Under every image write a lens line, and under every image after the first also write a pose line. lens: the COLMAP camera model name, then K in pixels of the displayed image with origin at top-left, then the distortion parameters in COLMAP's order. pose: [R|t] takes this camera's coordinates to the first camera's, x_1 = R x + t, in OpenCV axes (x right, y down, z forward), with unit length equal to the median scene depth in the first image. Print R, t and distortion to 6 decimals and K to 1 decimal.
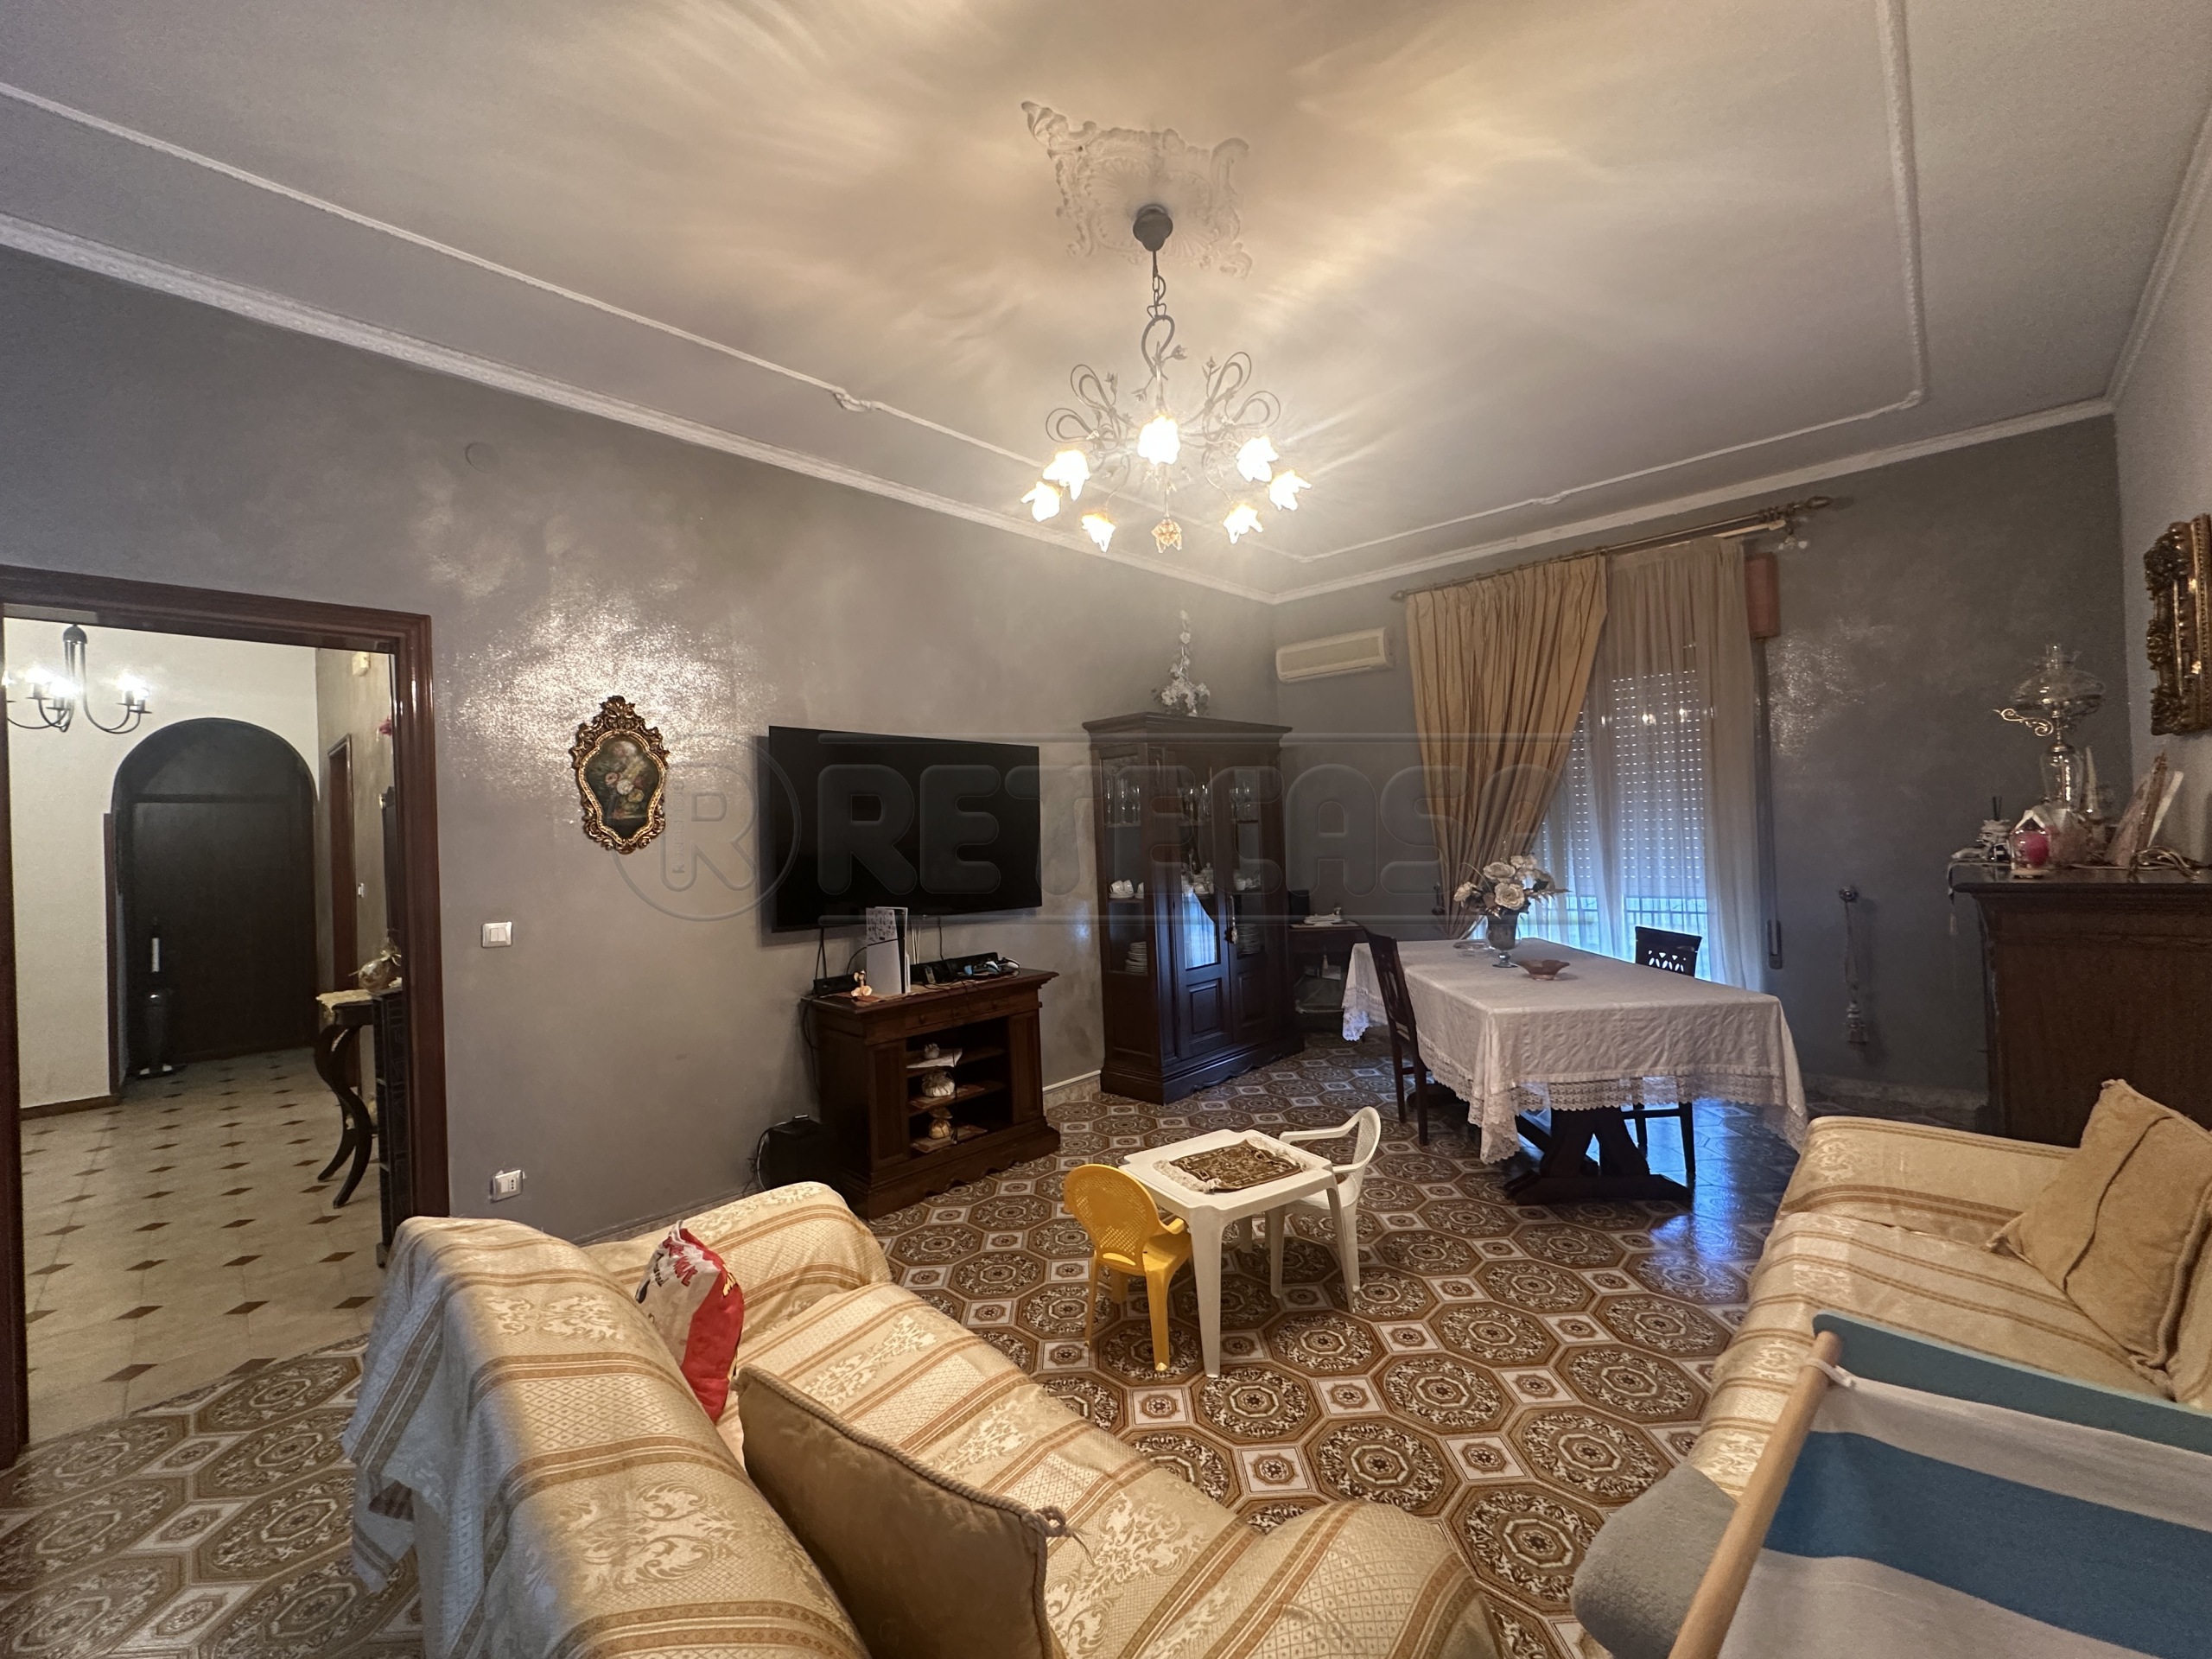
lens RADIAL K [[881.2, 0, 1106.0], [0, 881.2, 829.5], [0, 0, 1]] dist [-0.000017, -0.000027]
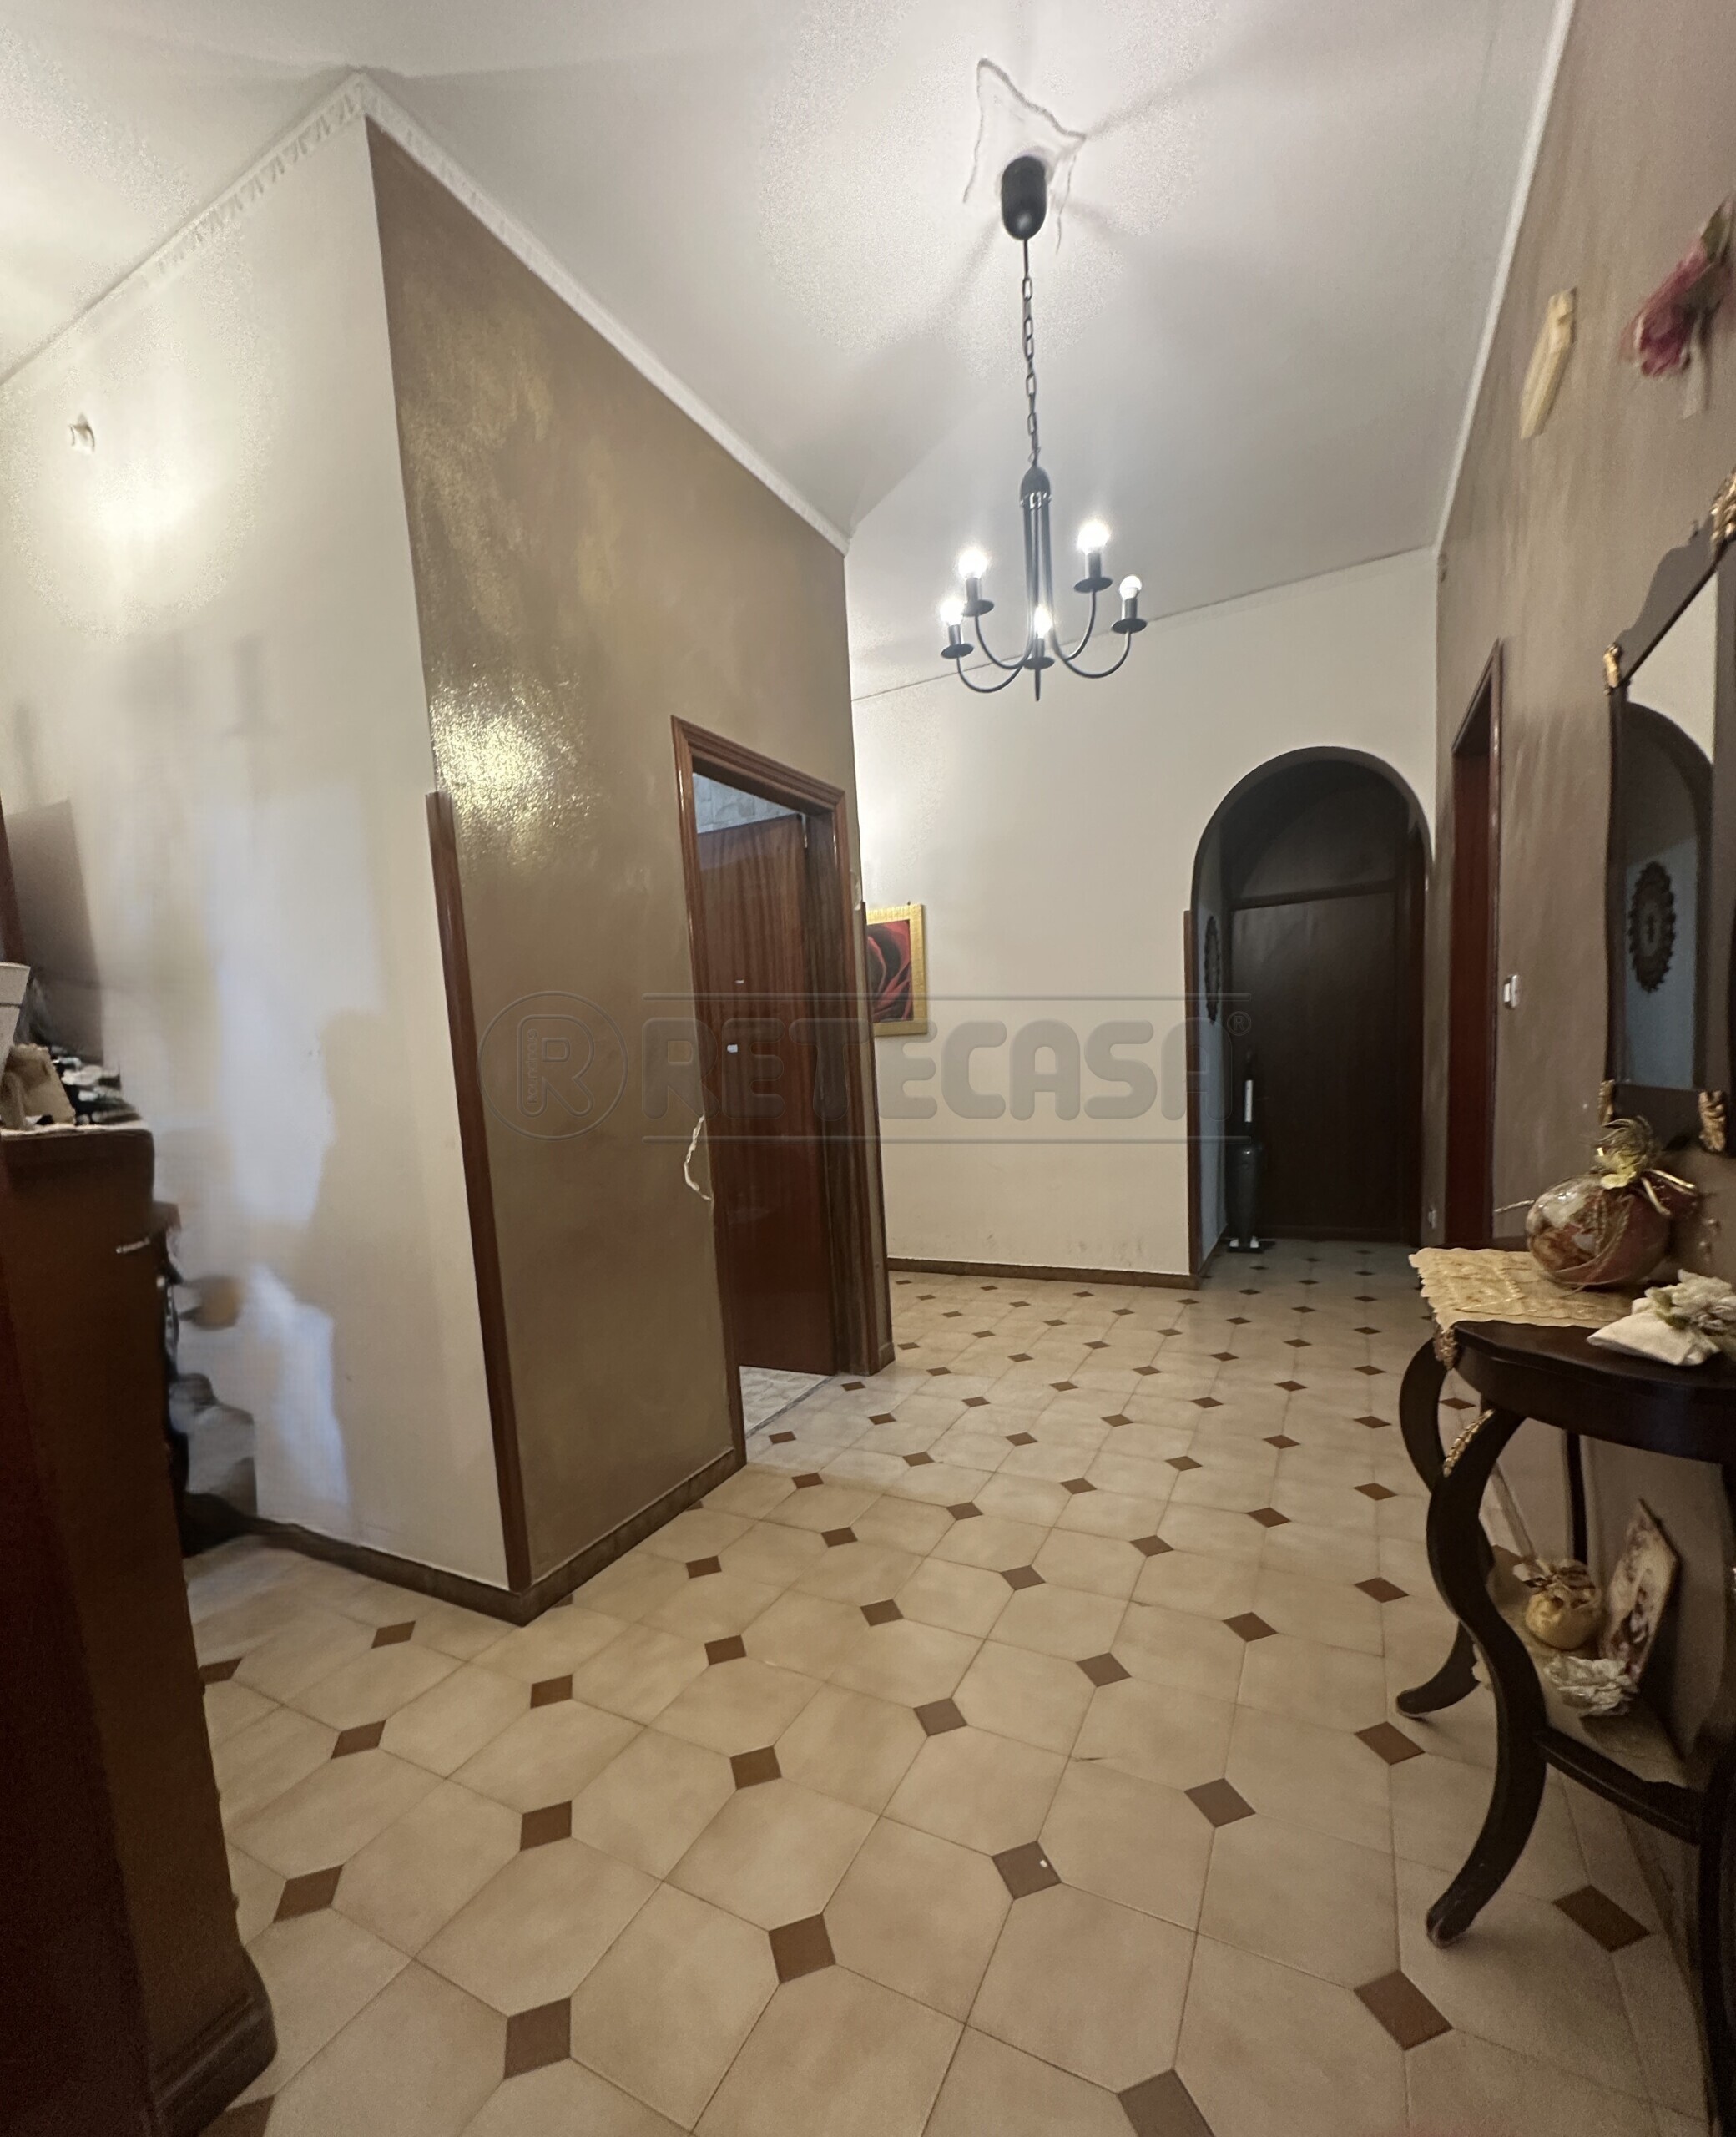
lens RADIAL K [[911.4, 0, 866.8], [0, 911.4, 1128.5], [0, 0, 1]] dist [-0.002199, -0.000562]
pose [[0.285563, 0.103985, -0.952702, -0.440877], [0.042775, 0.991722, 0.121065, 0.059922], [0.957405, -0.075324, 0.278752, 0.497135]]
